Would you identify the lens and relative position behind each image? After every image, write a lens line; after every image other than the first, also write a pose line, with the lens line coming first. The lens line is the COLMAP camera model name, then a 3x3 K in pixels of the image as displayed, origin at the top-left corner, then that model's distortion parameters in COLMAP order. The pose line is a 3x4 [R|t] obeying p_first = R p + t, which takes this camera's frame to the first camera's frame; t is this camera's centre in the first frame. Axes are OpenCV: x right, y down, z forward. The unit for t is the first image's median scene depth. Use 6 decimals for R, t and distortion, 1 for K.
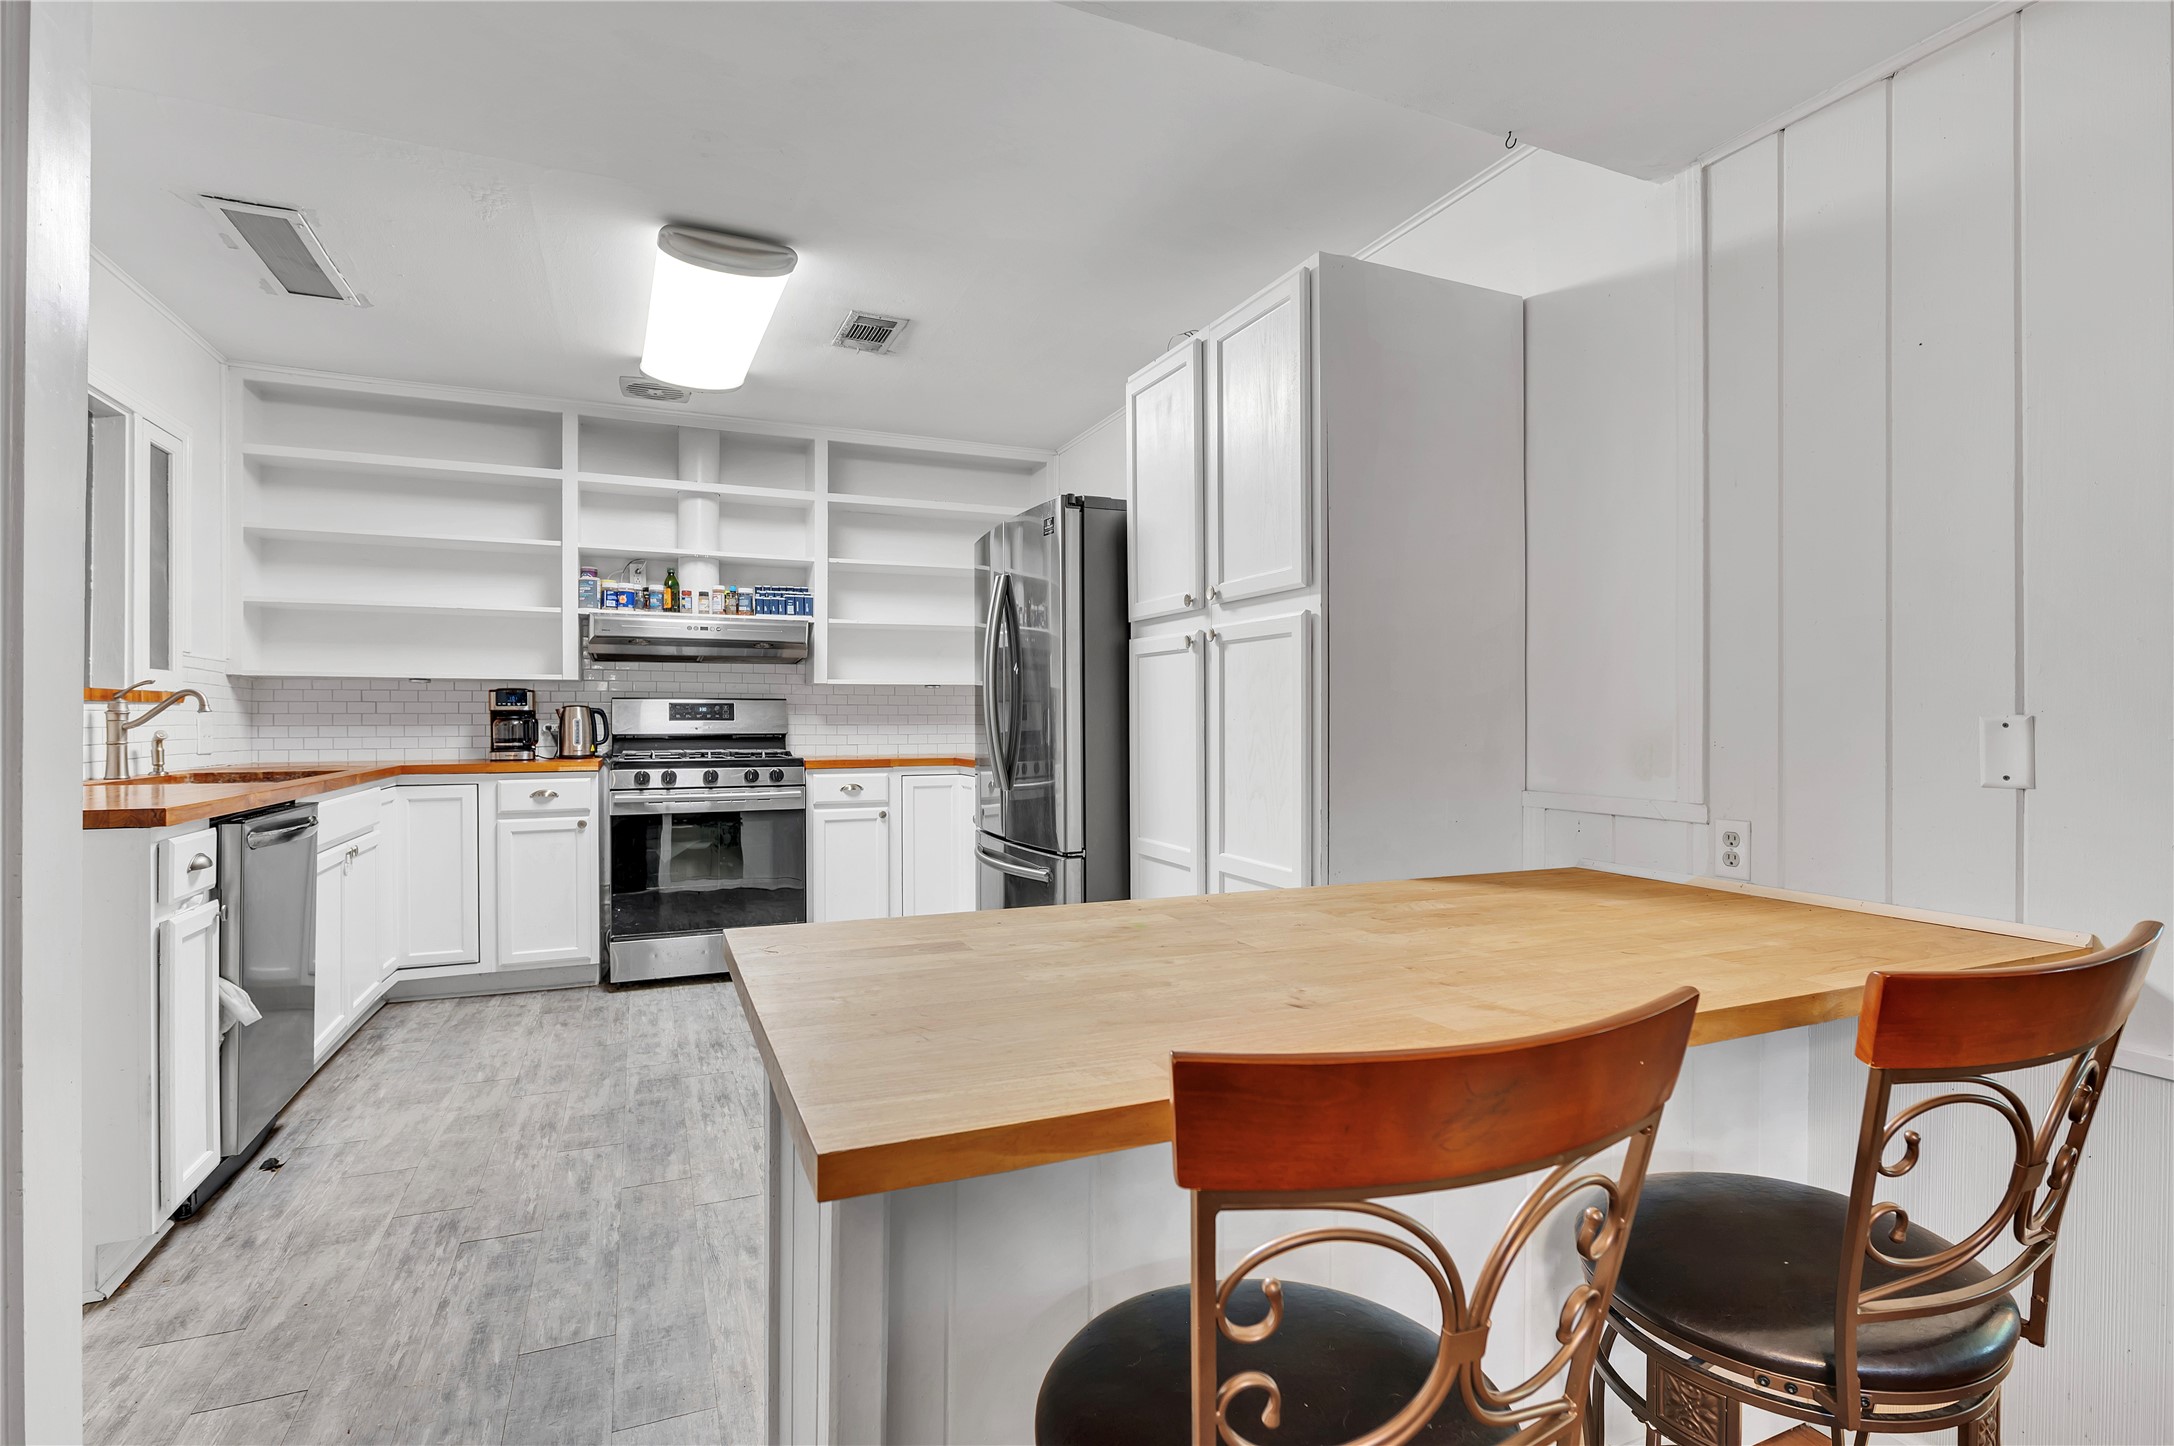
lens RADIAL K [[1038.2, 0, 1096.7], [0, 1038.2, 717.6], [0, 0, 1]] dist [0.006635, -0.004350]
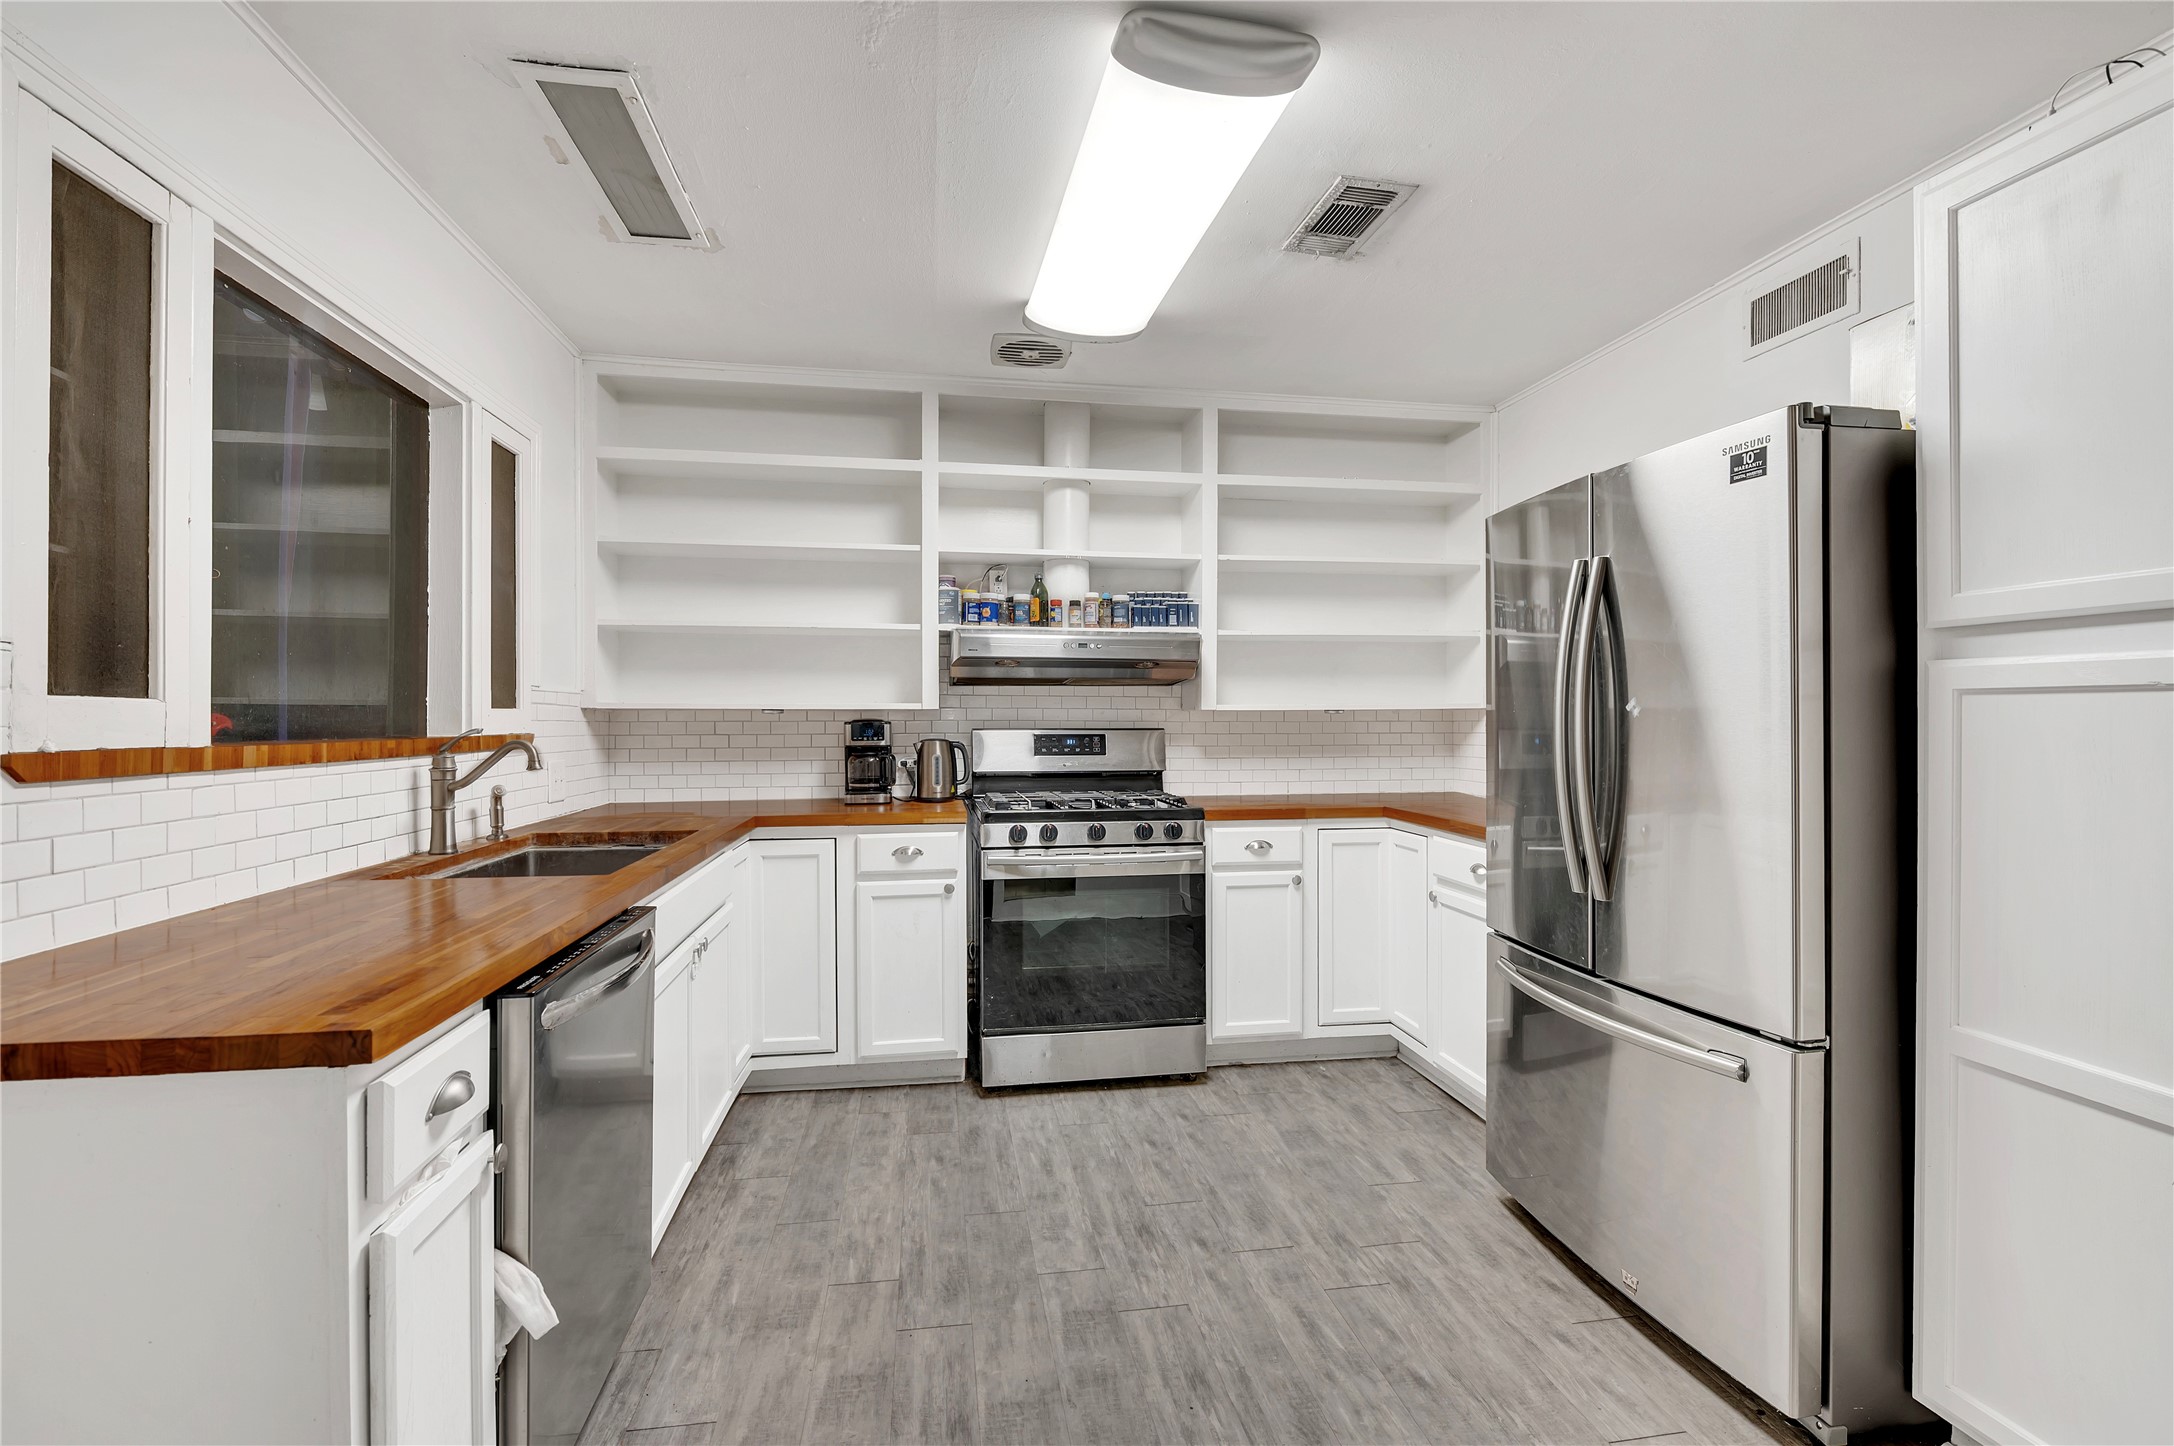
lens RADIAL K [[955.0, 0, 1082.3], [0, 955.0, 721.8], [0, 0, 1]] dist [-0.001851, -0.000301]
pose [[0.967966, 0.003741, -0.251054, -0.212590], [-0.001833, 0.999968, 0.007835, -0.035957], [0.251075, -0.007124, 0.967941, 0.311153]]
